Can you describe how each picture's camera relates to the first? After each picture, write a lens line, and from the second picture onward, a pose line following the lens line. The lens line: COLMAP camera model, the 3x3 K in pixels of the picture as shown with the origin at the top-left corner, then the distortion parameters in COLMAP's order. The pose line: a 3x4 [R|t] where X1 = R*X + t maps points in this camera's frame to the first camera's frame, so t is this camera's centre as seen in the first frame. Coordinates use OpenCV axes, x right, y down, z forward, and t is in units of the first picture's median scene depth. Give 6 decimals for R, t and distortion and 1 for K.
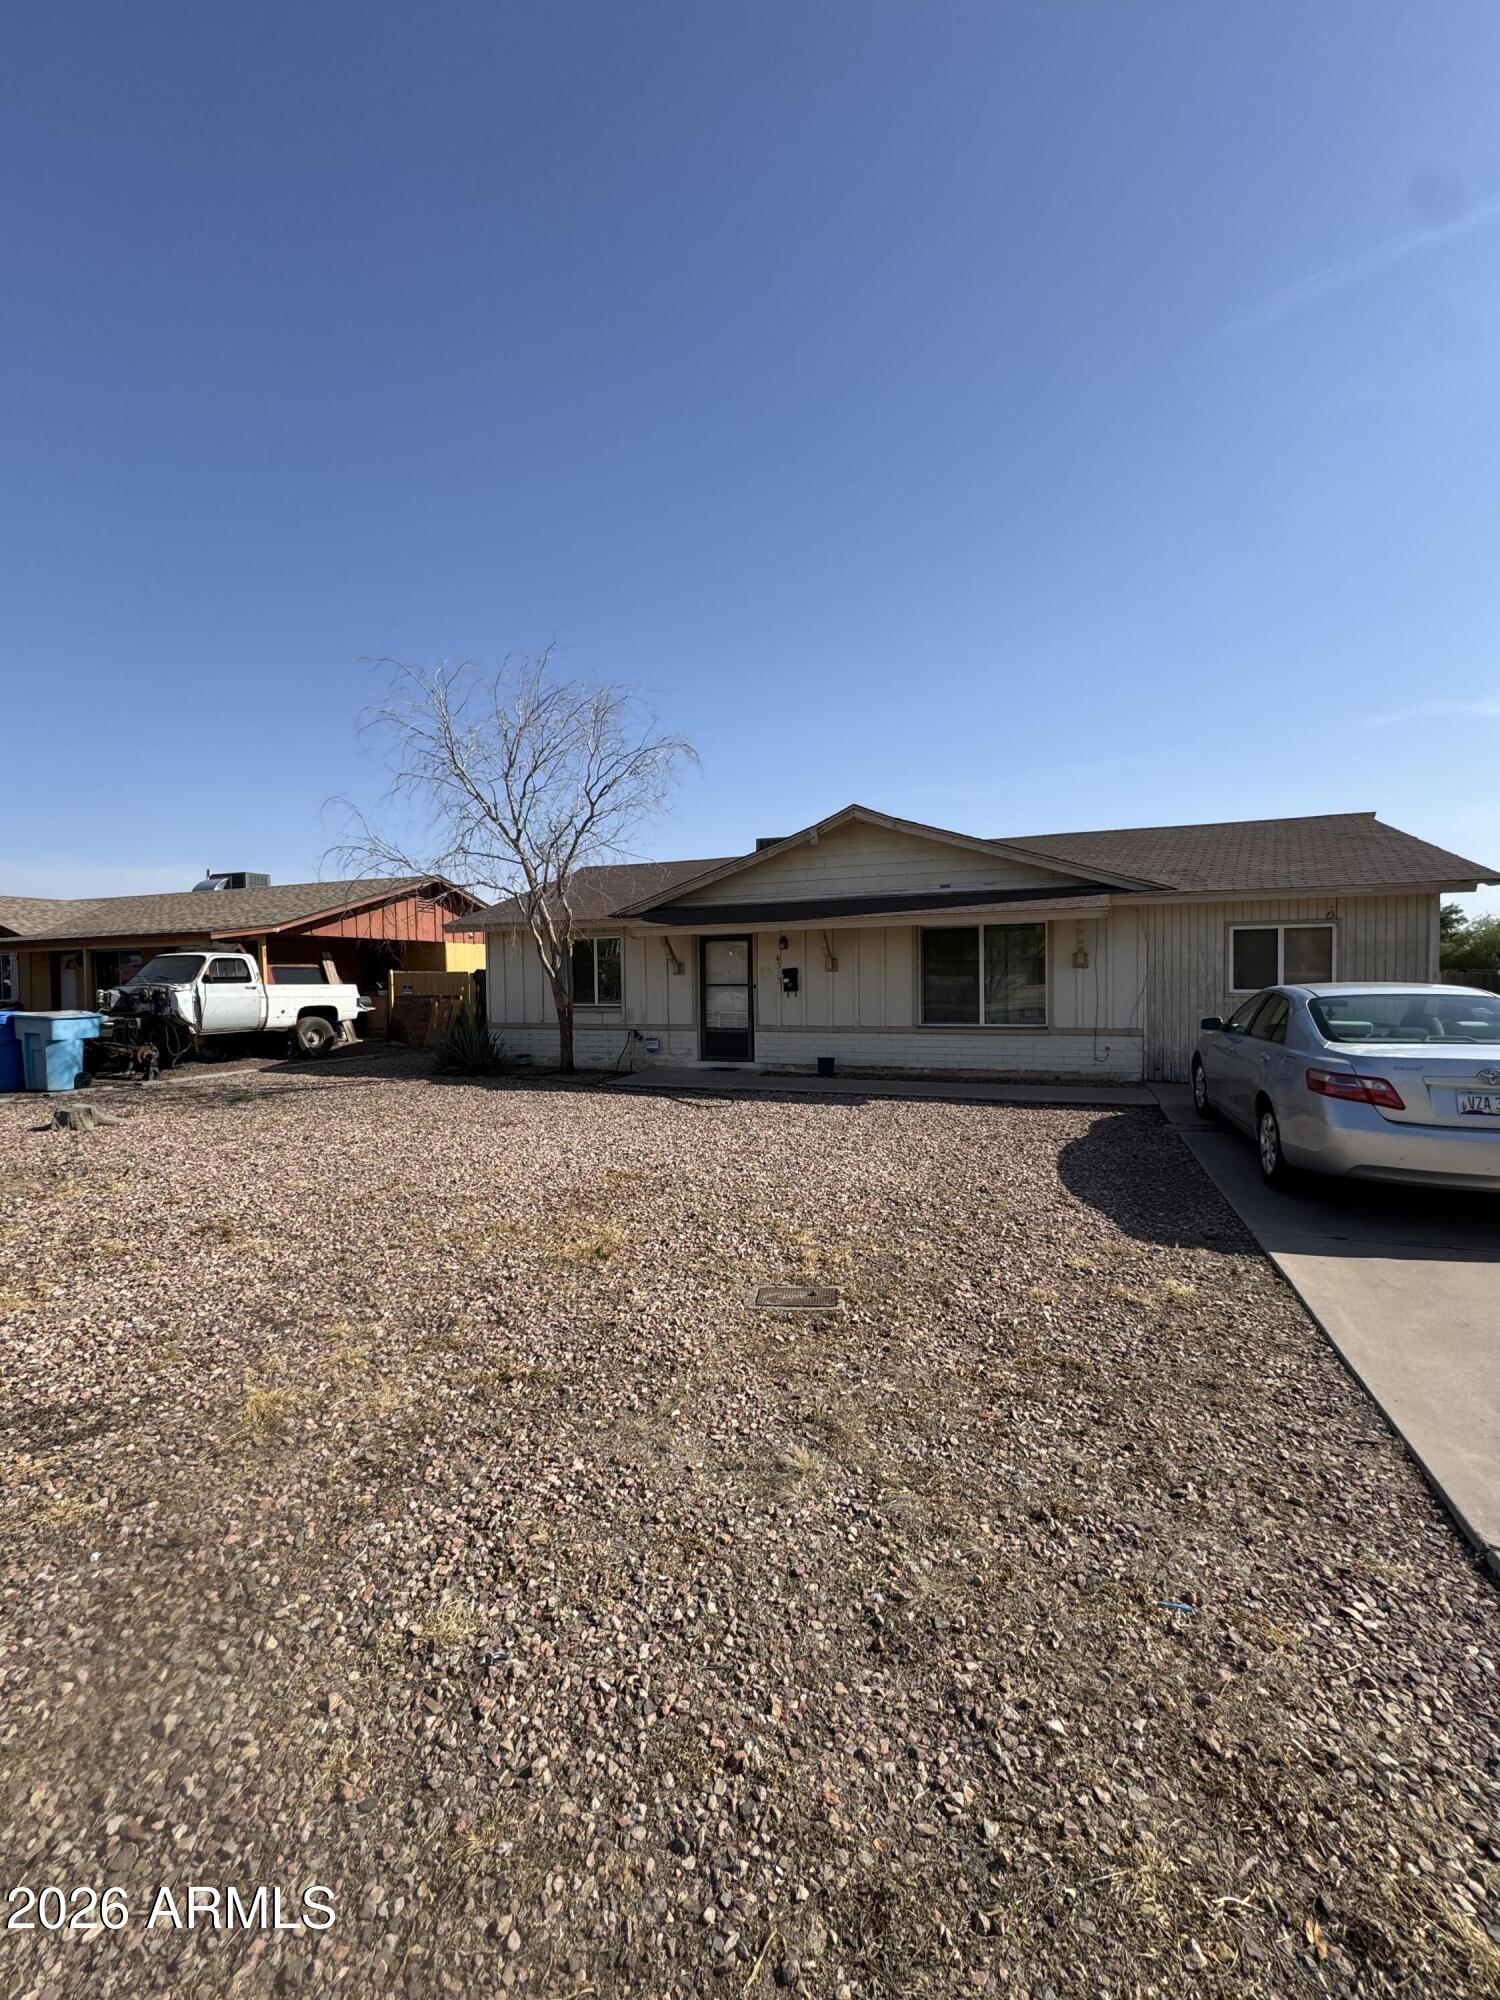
lens RADIAL K [[792.9, 0, 750.0], [0, 792.9, 1000.0], [0, 0, 1]] dist [-0.002148, -0.000243]
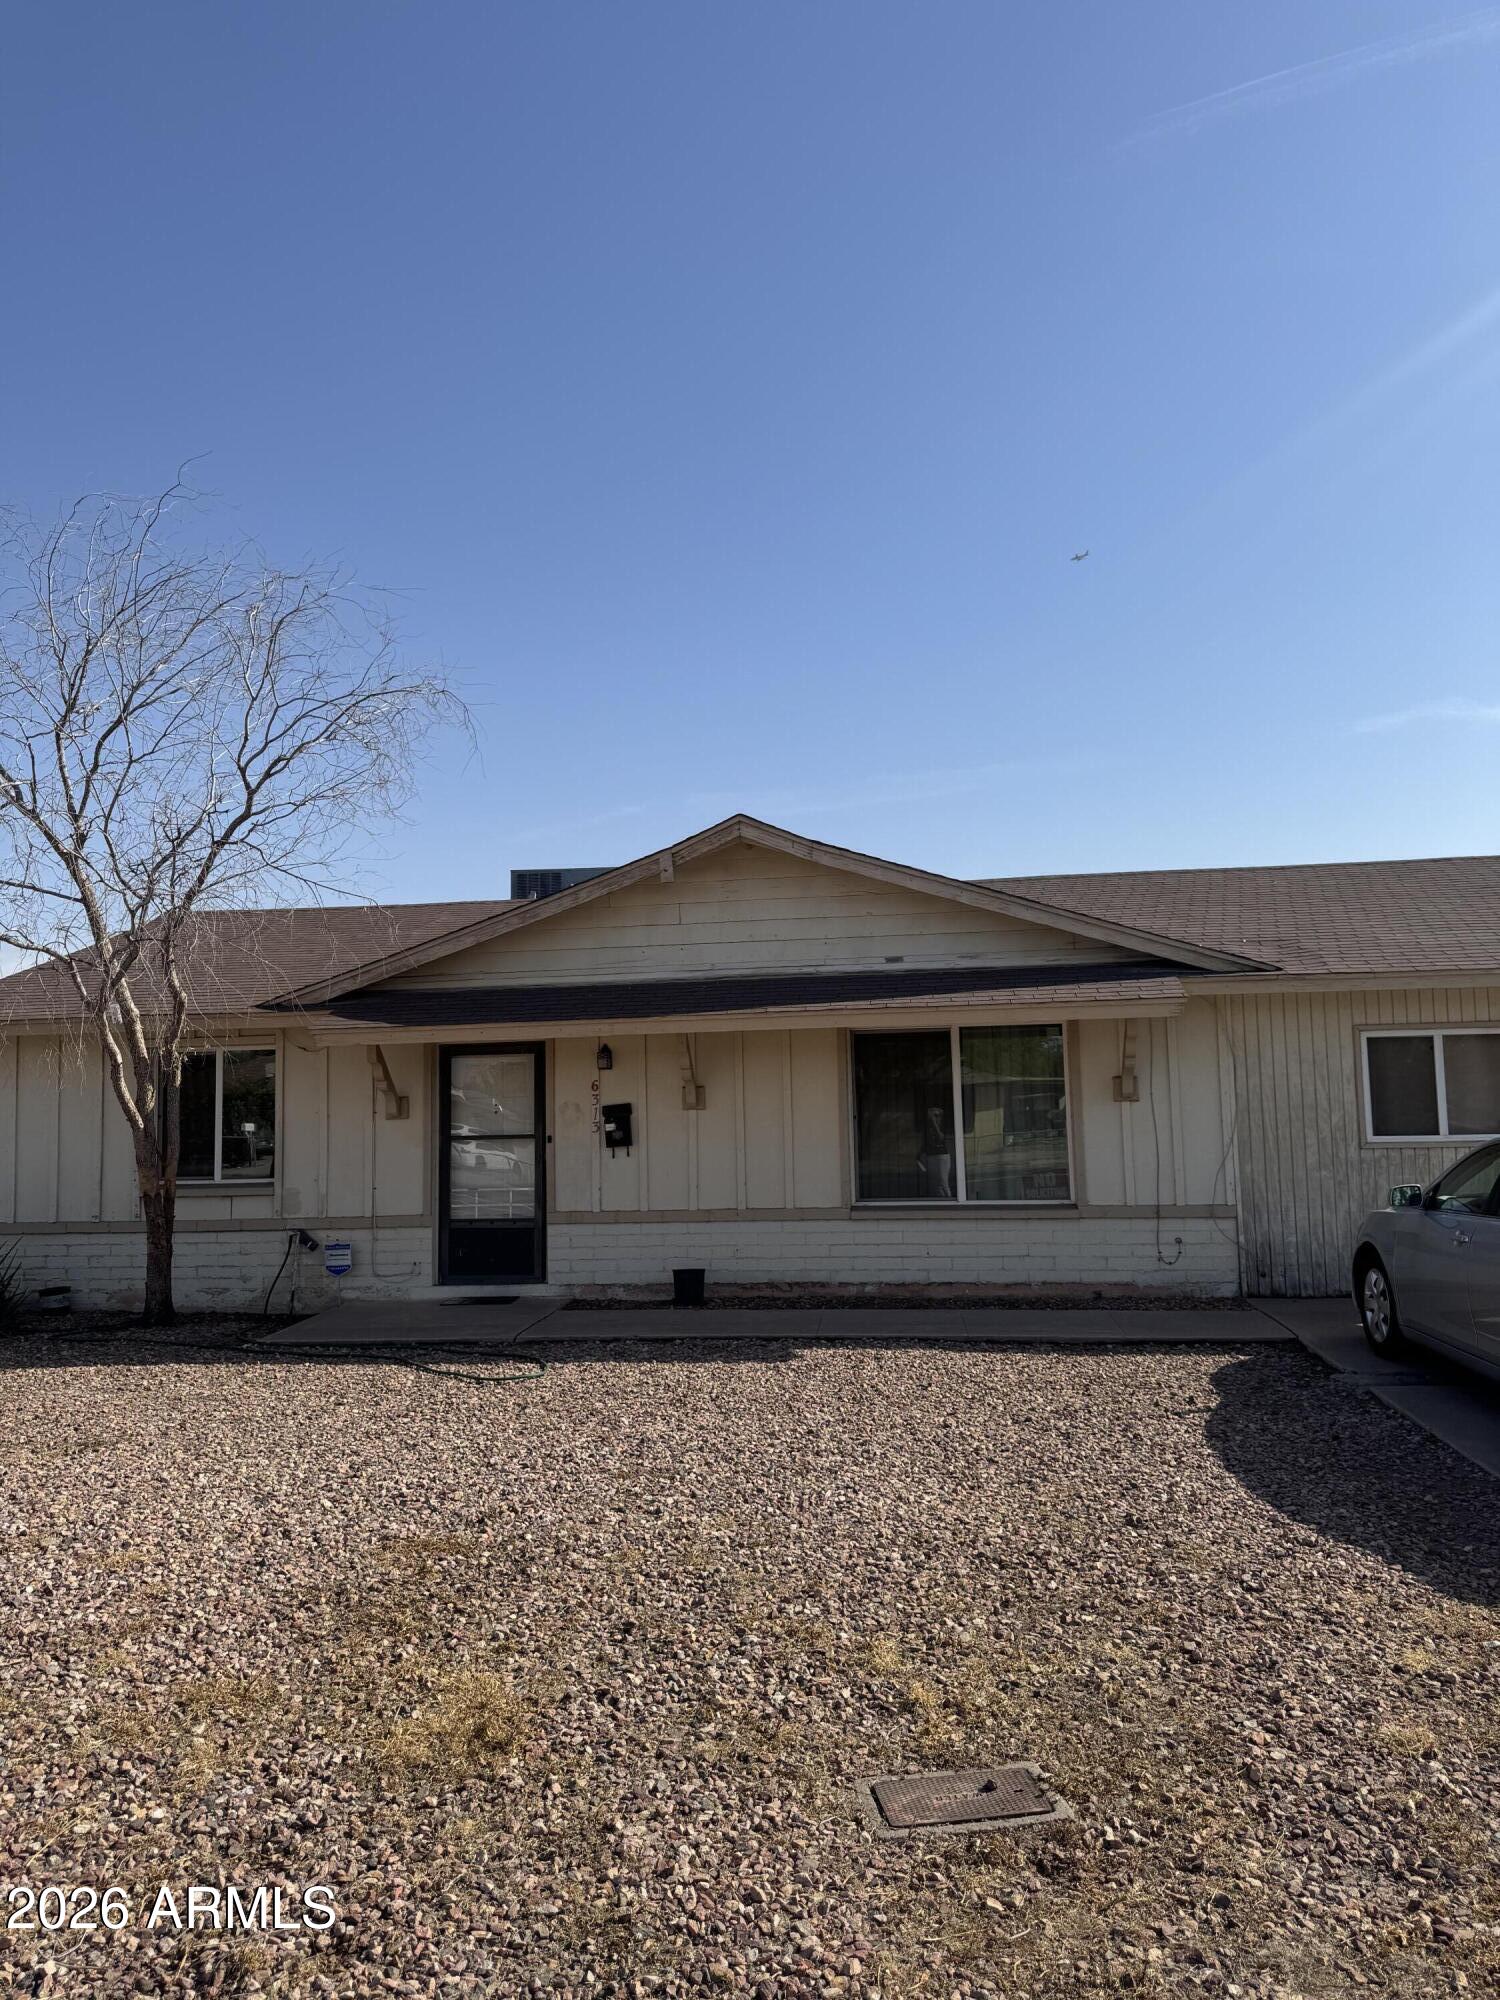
lens RADIAL K [[1392.5, 0, 737.1], [0, 1392.5, 989.1], [0, 0, 1]] dist [0.116369, -0.153389]
pose [[0.973347, 0.011671, 0.229042, -0.095718], [0.016231, 0.992694, -0.119559, -0.003022], [-0.228764, 0.120090, 0.966046, 0.050601]]
